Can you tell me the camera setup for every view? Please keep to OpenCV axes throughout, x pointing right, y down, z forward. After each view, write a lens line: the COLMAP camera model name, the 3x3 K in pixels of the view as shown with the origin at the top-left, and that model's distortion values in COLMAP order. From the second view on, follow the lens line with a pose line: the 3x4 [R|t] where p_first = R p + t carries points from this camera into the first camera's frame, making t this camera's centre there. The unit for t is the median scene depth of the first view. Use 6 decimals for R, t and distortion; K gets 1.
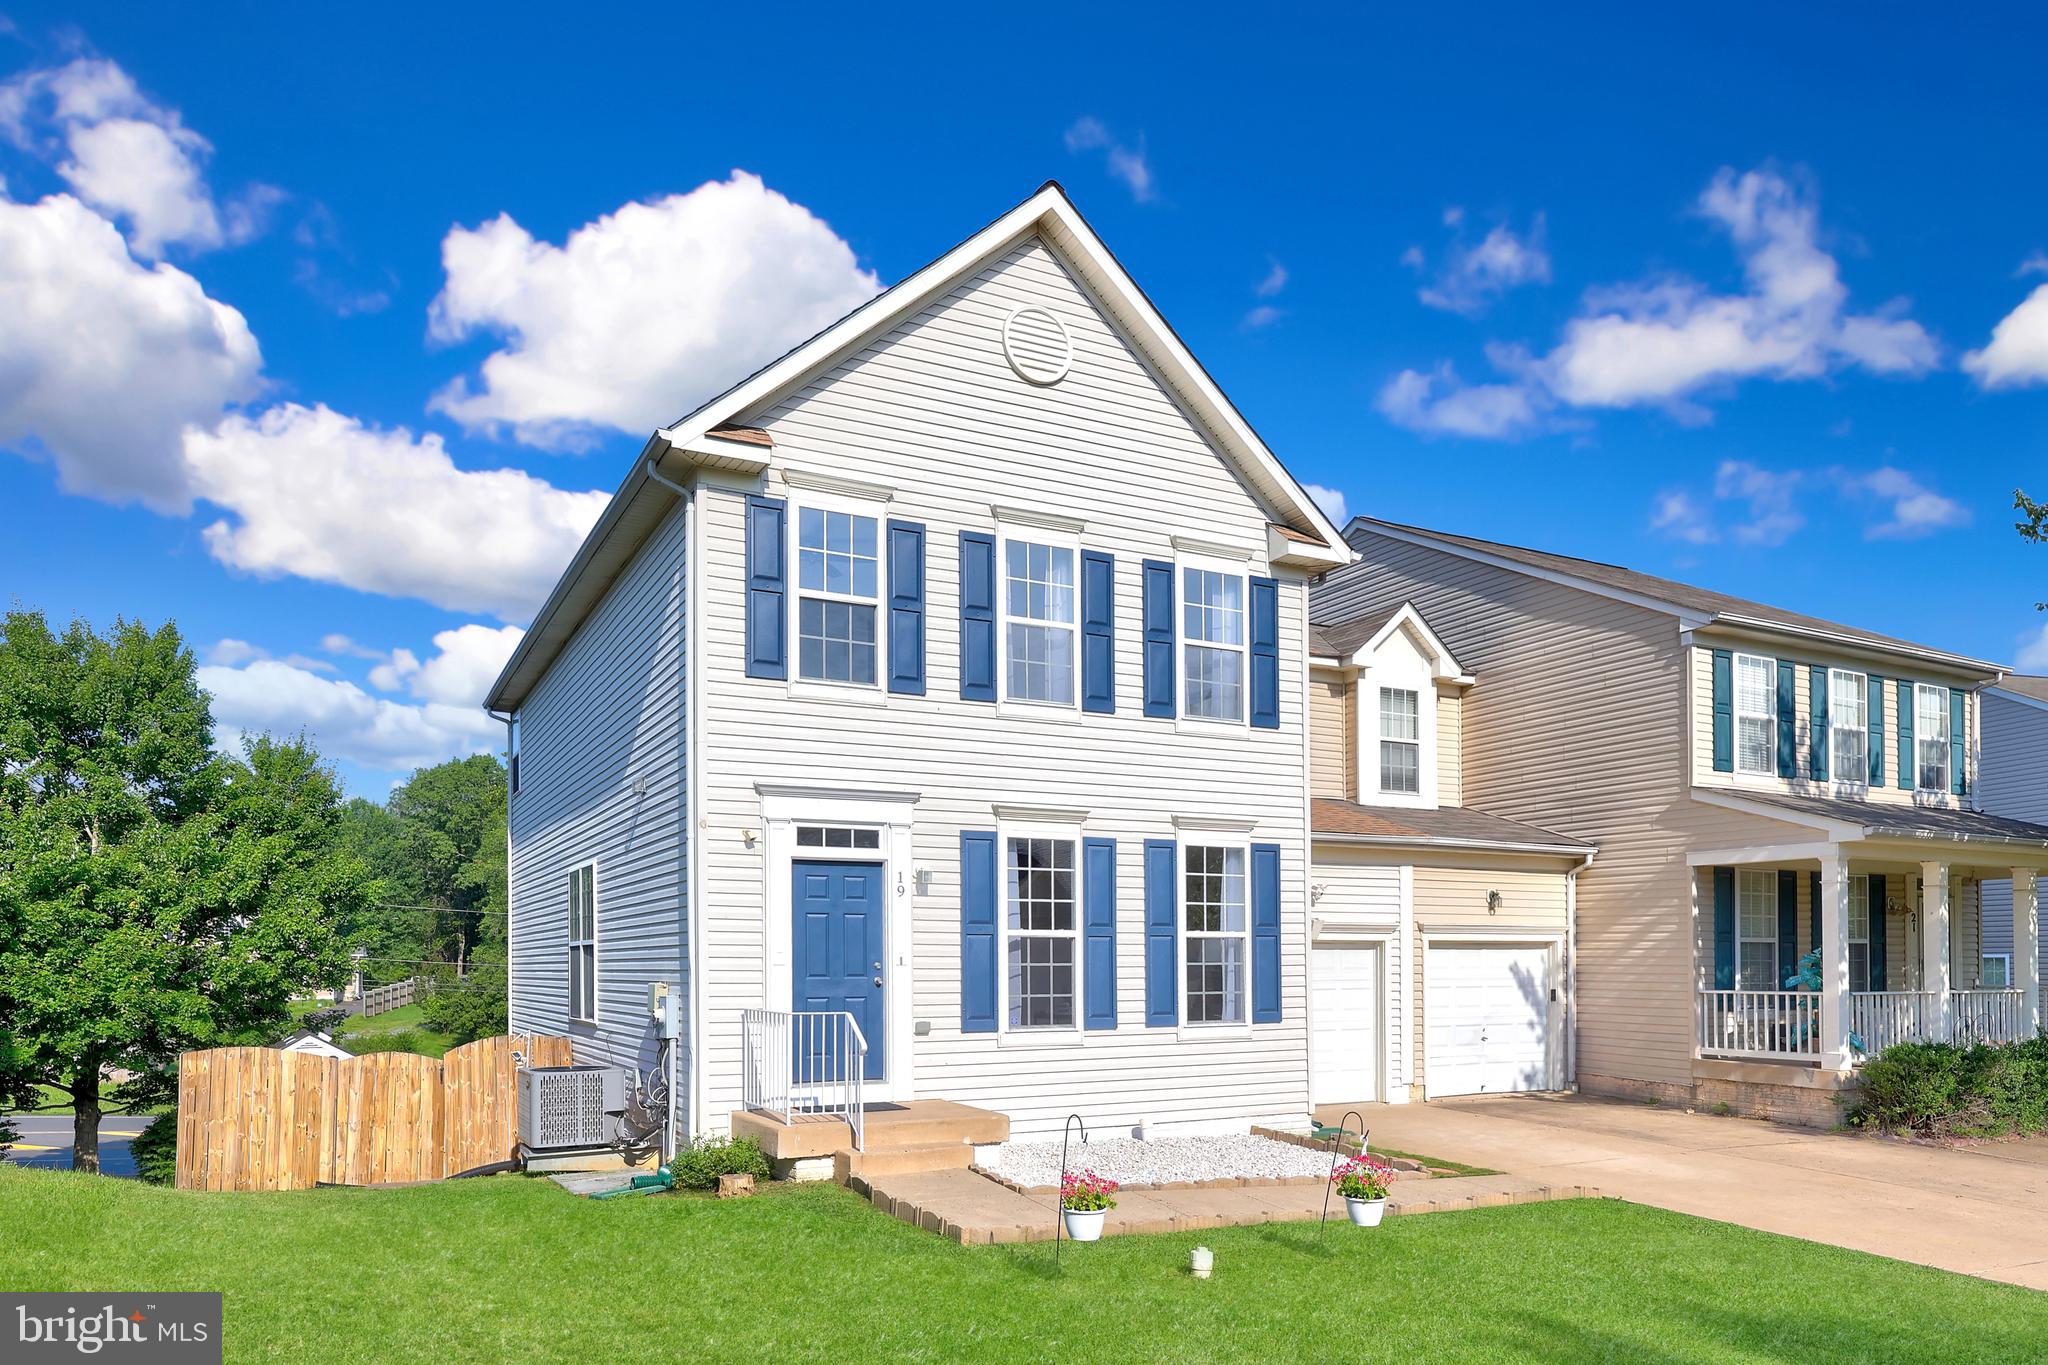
lens RADIAL K [[1205.1, 0, 886.7], [0, 1205.1, 610.1], [0, 0, 1]] dist [-0.000772, 0.001458]
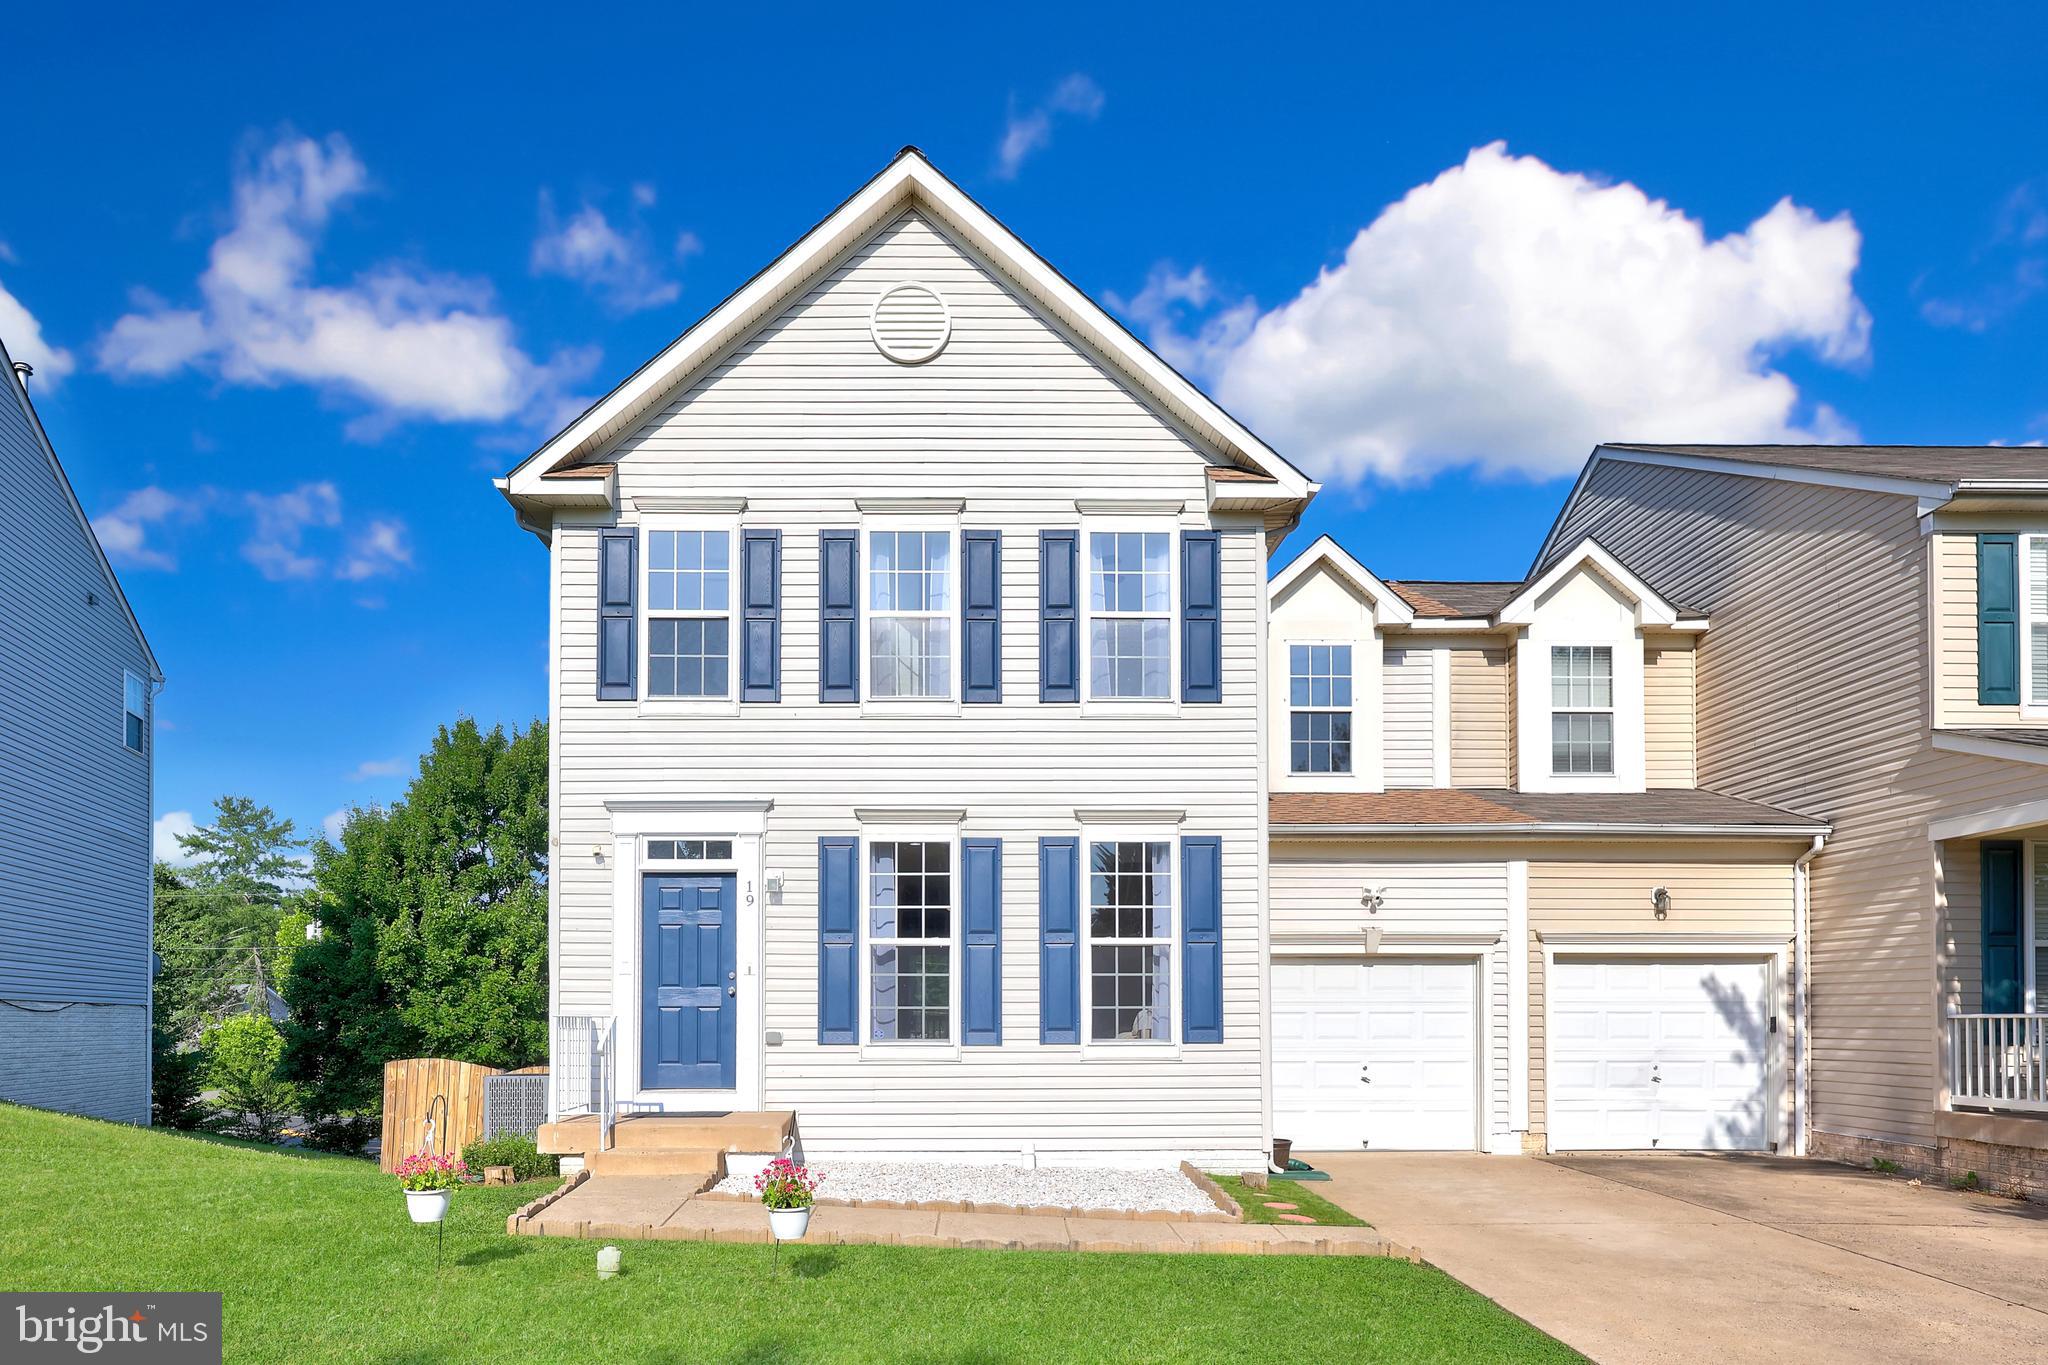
lens RADIAL K [[1194.6, 0, 1024.0], [0, 1194.6, 682.5], [0, 0, 1]] dist [0.002303, -0.001712]
pose [[0.912772, -0.108093, -0.393909, 0.554089], [0.109985, 0.993773, -0.017843, 0.087325], [0.393384, -0.027038, 0.918976, 0.172655]]
